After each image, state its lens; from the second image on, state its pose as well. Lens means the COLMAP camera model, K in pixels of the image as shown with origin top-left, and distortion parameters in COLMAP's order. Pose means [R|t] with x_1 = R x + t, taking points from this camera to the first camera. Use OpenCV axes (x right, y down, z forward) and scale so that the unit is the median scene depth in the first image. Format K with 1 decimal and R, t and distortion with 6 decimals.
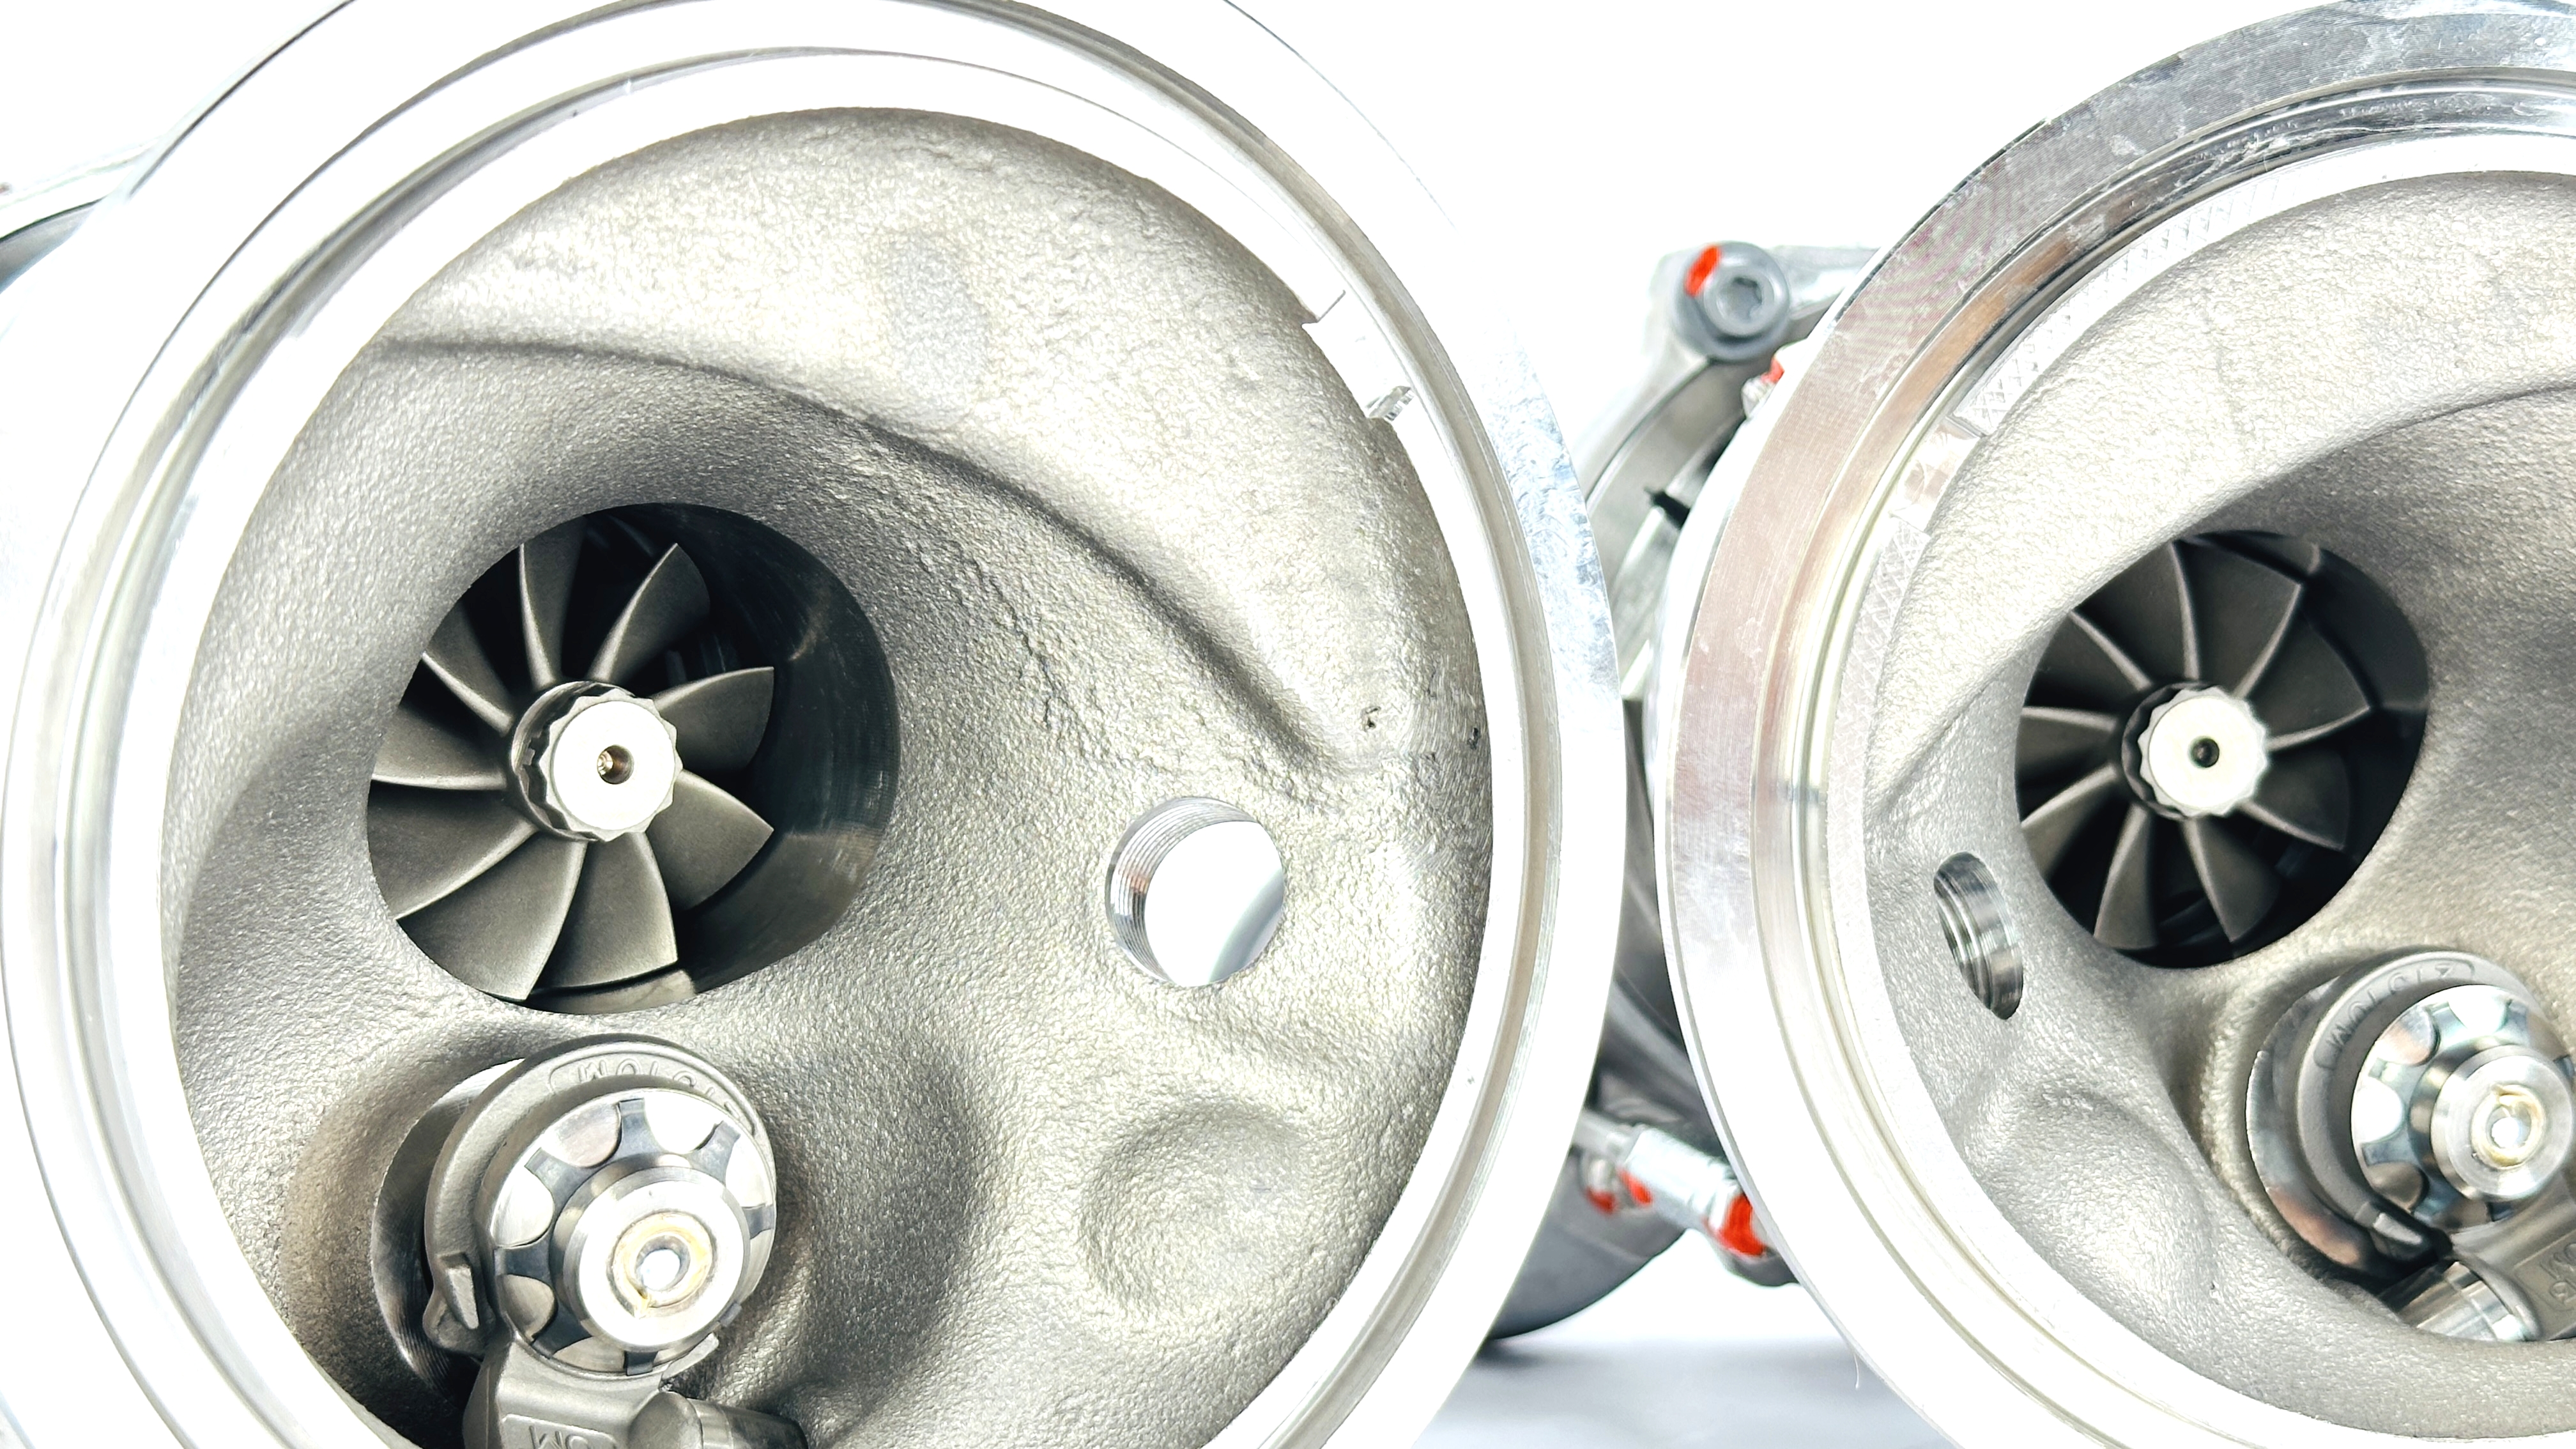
lens RADIAL K [[3779.3, 0, 1287.8], [0, 3779.3, 735.1], [0, 0, 1]] dist [0.059779, 0.000000]
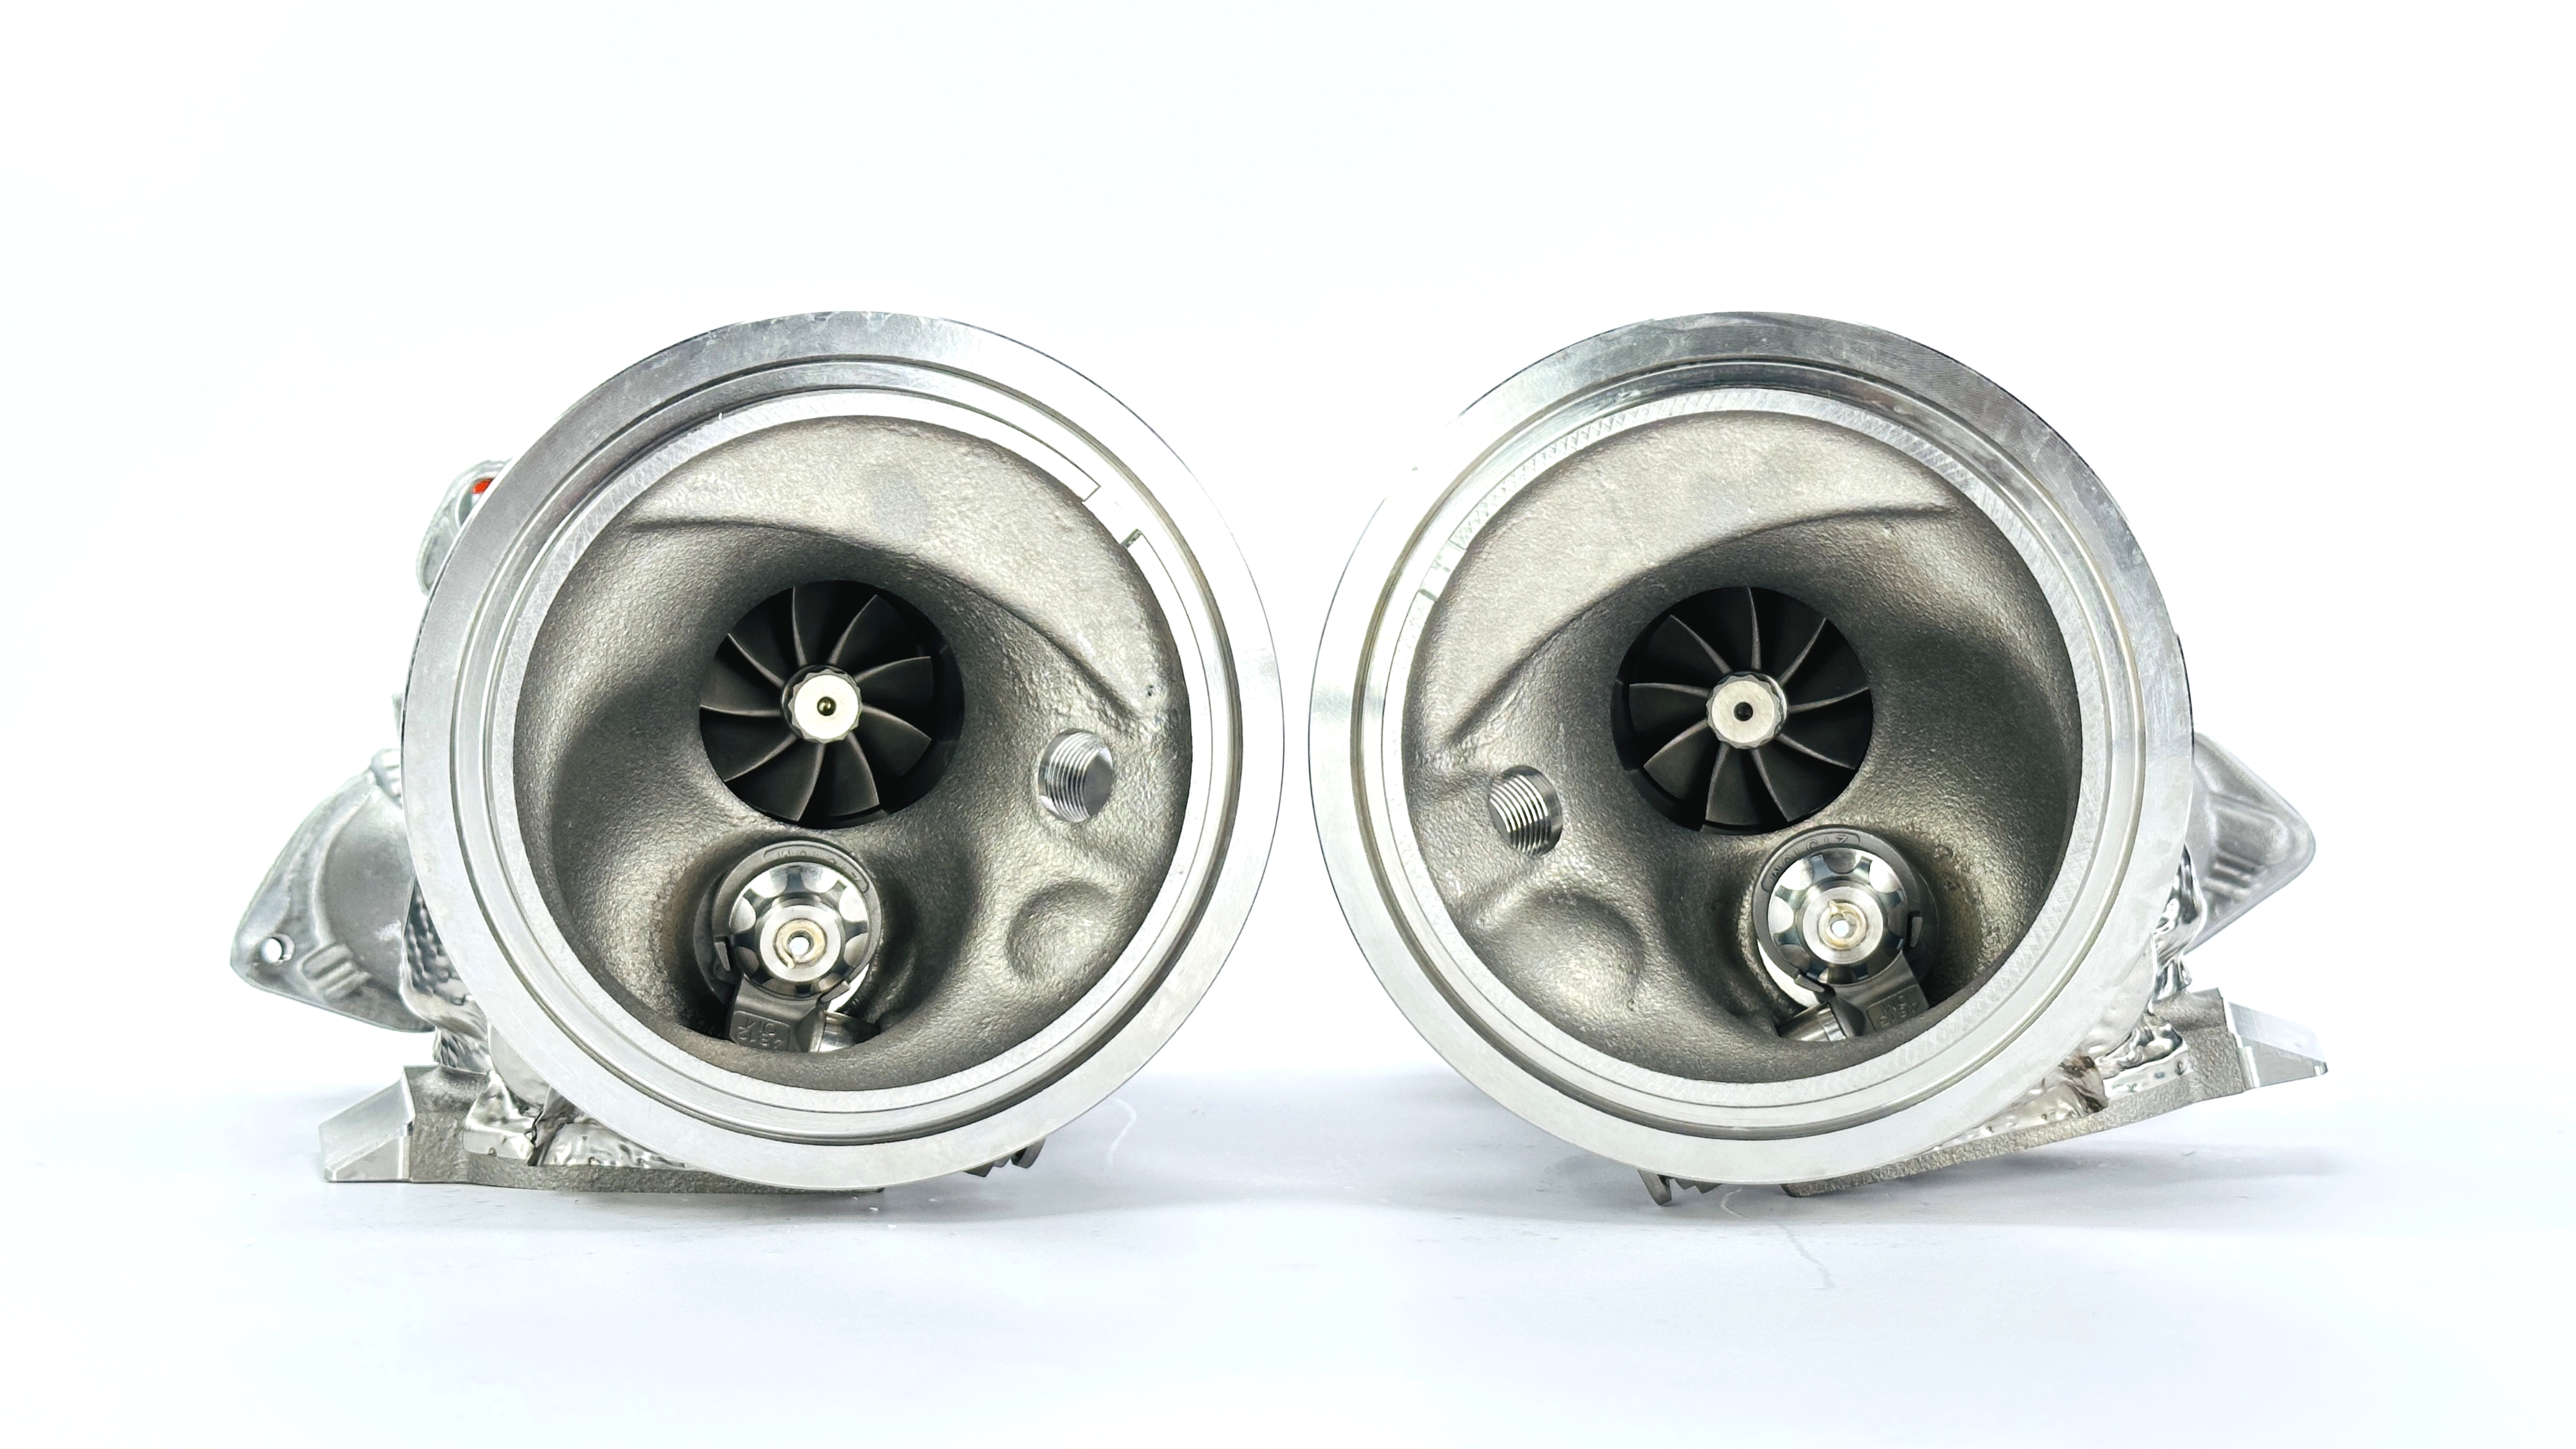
lens RADIAL K [[3779.3, 0, 1288.2], [0, 3779.3, 717.6], [0, 0, 1]] dist [0.059779, 0.000000]
pose [[0.943335, 0.020416, -0.331212, 0.748733], [-0.012571, 0.999588, 0.025811, -0.042906], [0.331603, -0.020185, 0.943203, -0.857667]]
